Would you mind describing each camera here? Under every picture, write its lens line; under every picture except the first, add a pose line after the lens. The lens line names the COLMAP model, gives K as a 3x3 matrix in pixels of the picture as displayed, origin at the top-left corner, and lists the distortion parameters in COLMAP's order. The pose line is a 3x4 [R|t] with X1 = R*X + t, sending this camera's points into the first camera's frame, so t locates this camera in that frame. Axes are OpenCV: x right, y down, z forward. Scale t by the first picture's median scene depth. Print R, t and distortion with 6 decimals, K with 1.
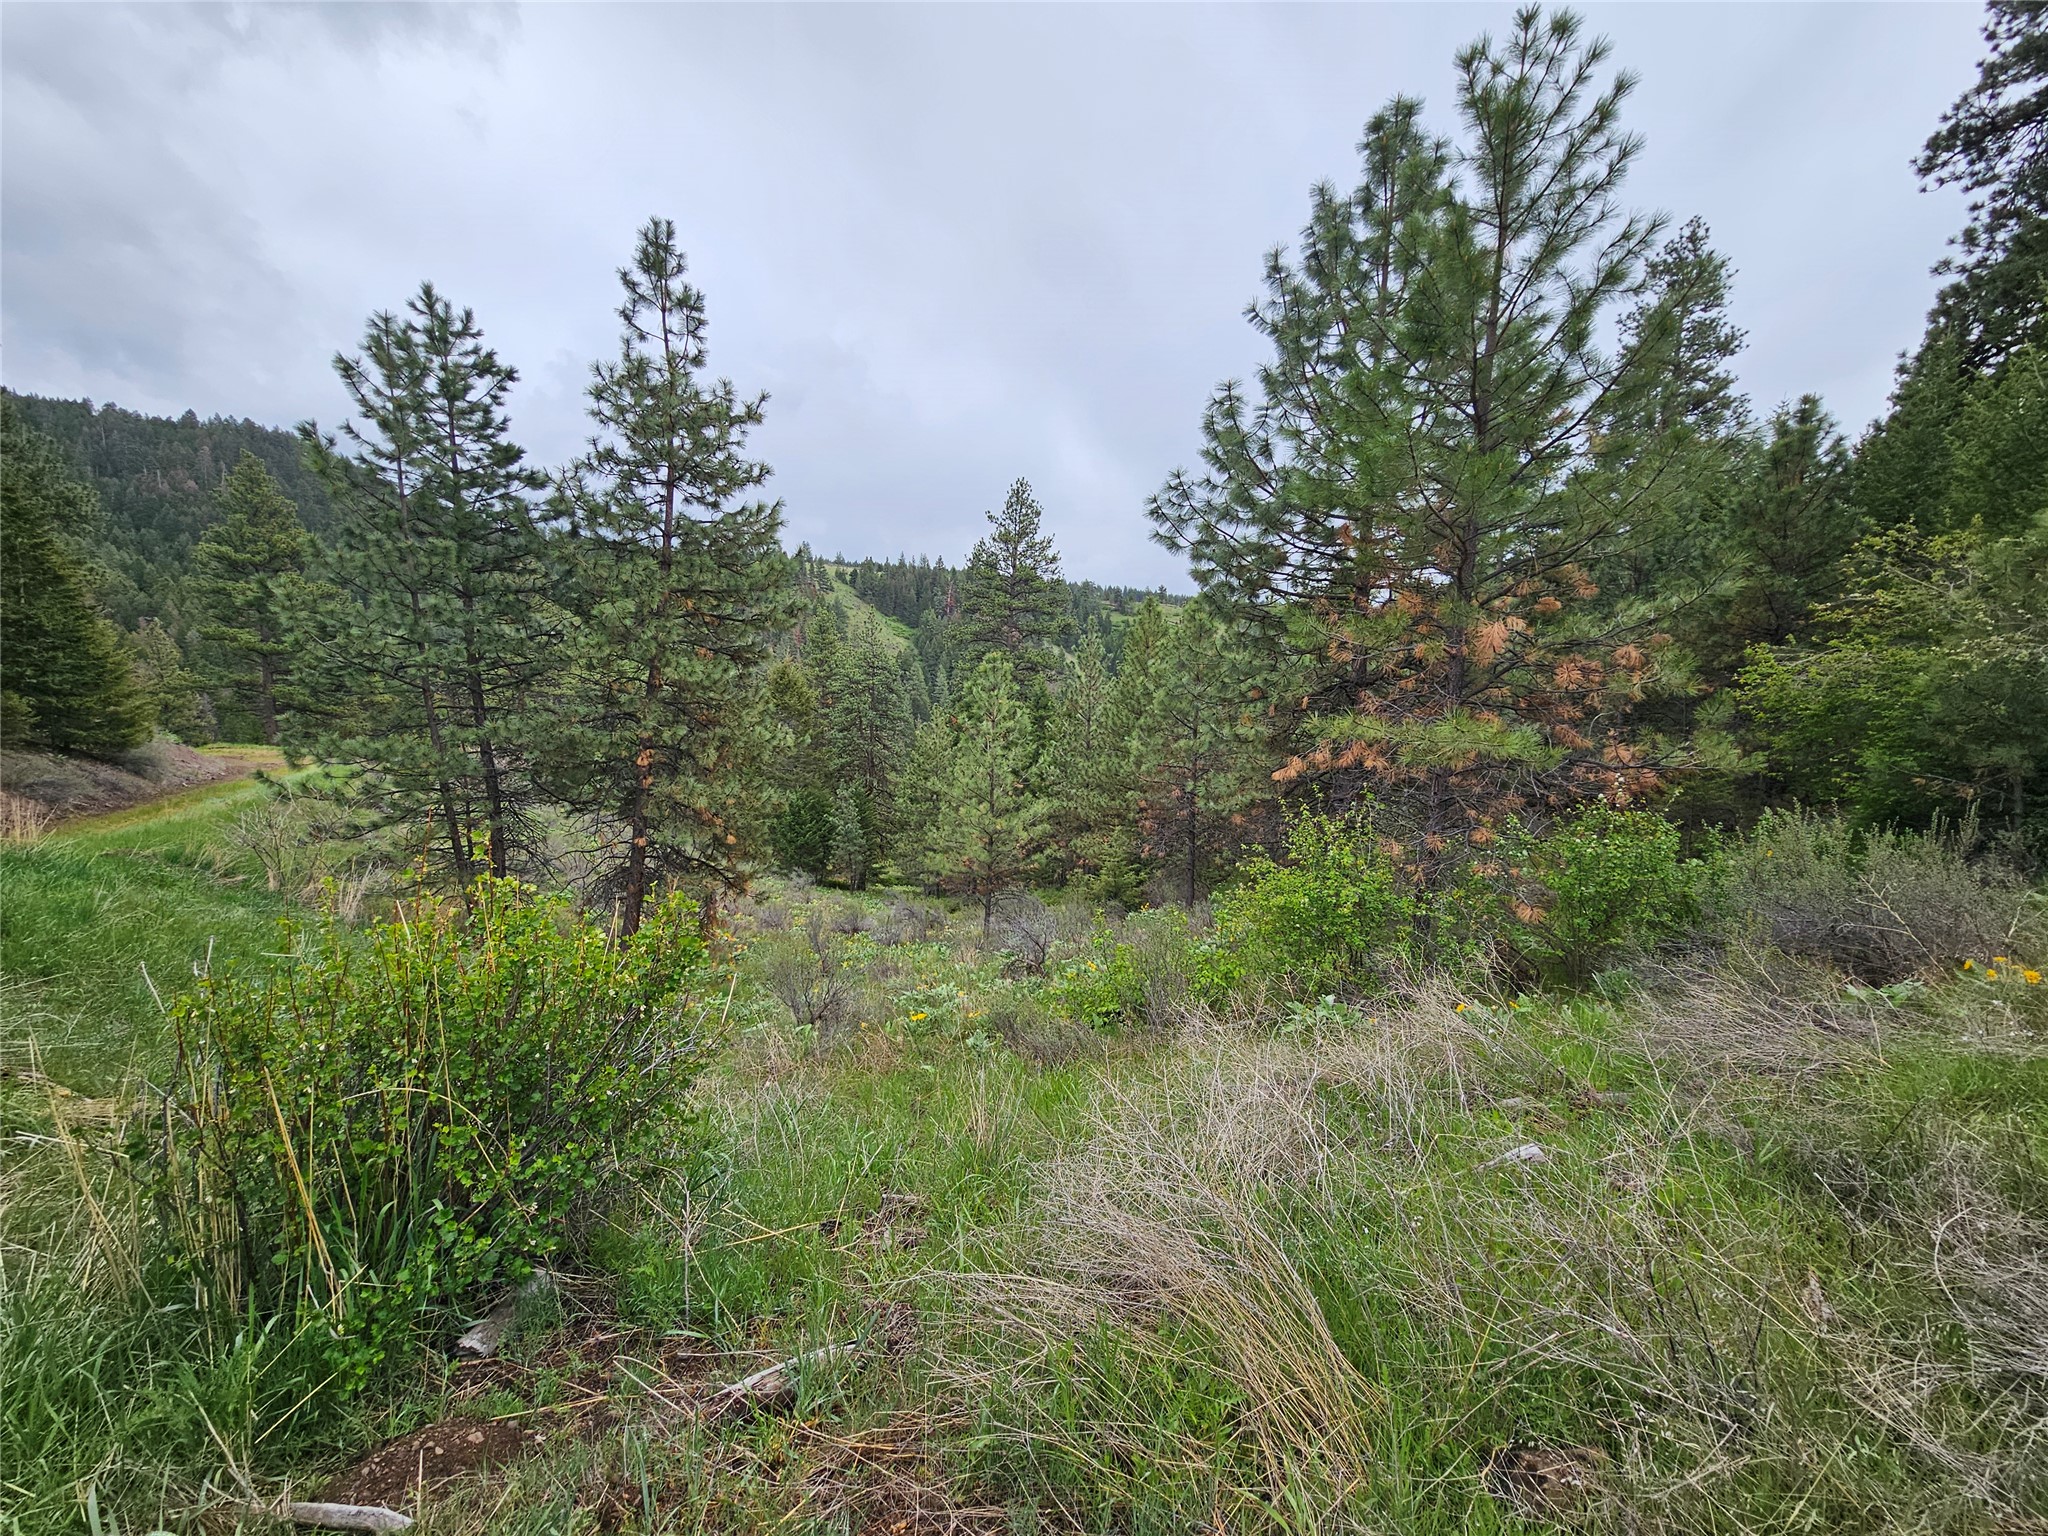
lens RADIAL K [[828.0, 0, 1026.7], [0, 828.0, 773.2], [0, 0, 1]] dist [-0.001044, -0.000260]
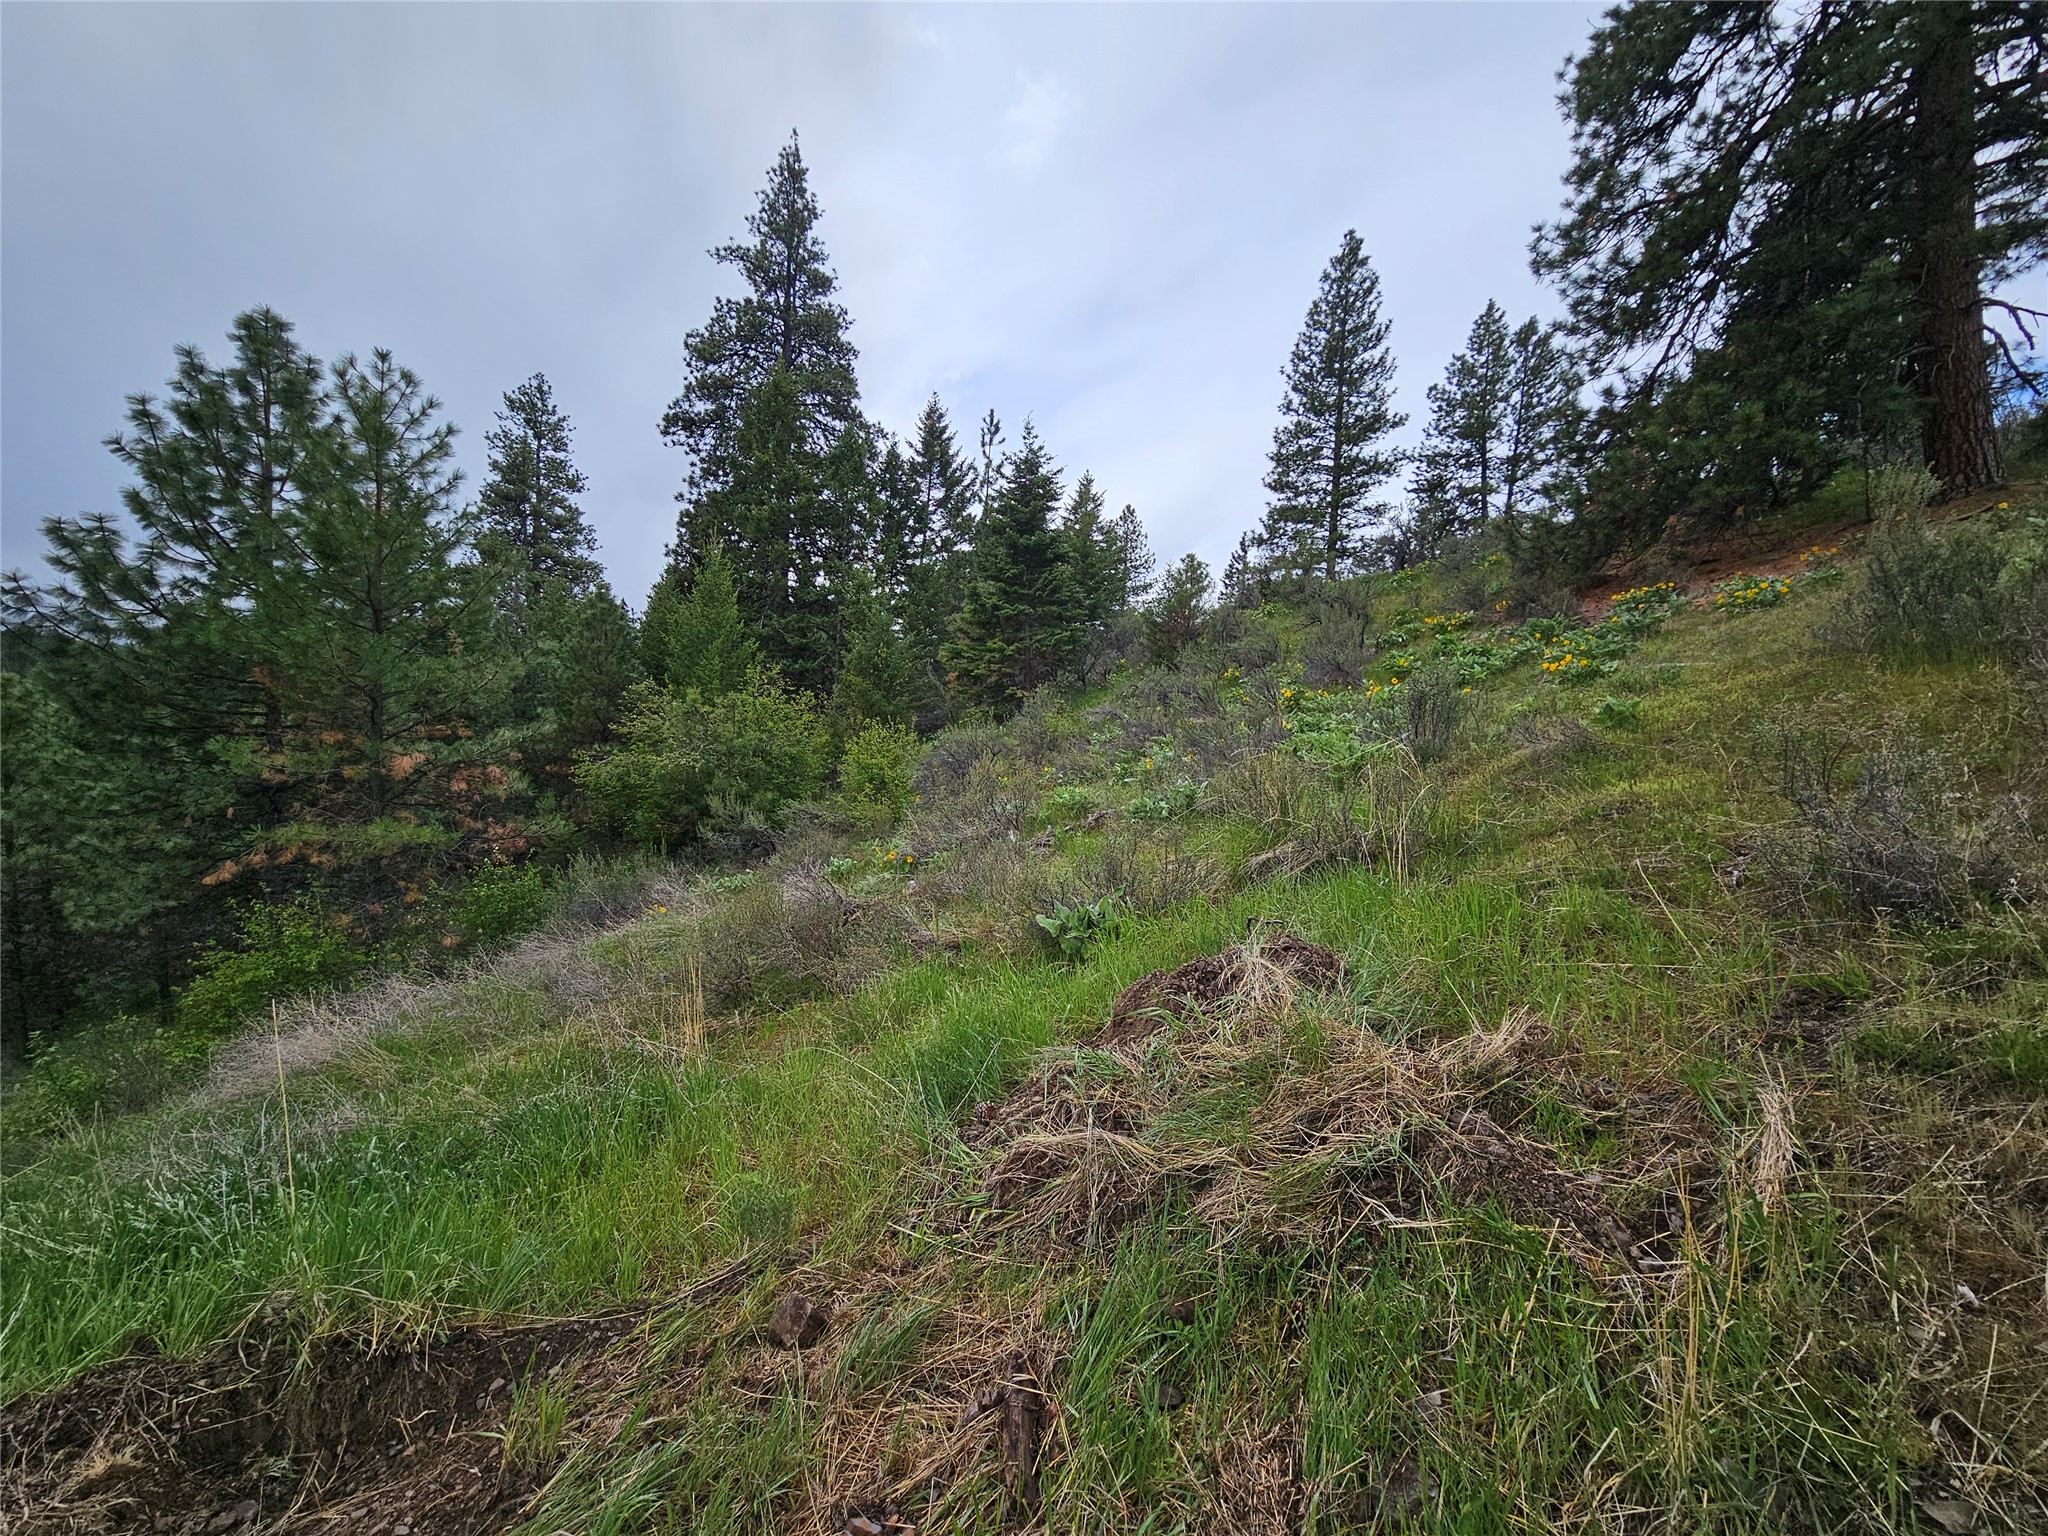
lens RADIAL K [[828.0, 0, 1027.5], [0, 828.0, 770.7], [0, 0, 1]] dist [-0.001044, -0.000260]
pose [[0.401569, -0.047403, 0.914601, -0.242165], [0.114156, 0.993462, 0.001369, -0.017797], [-0.908686, 0.103857, 0.404355, -0.431305]]
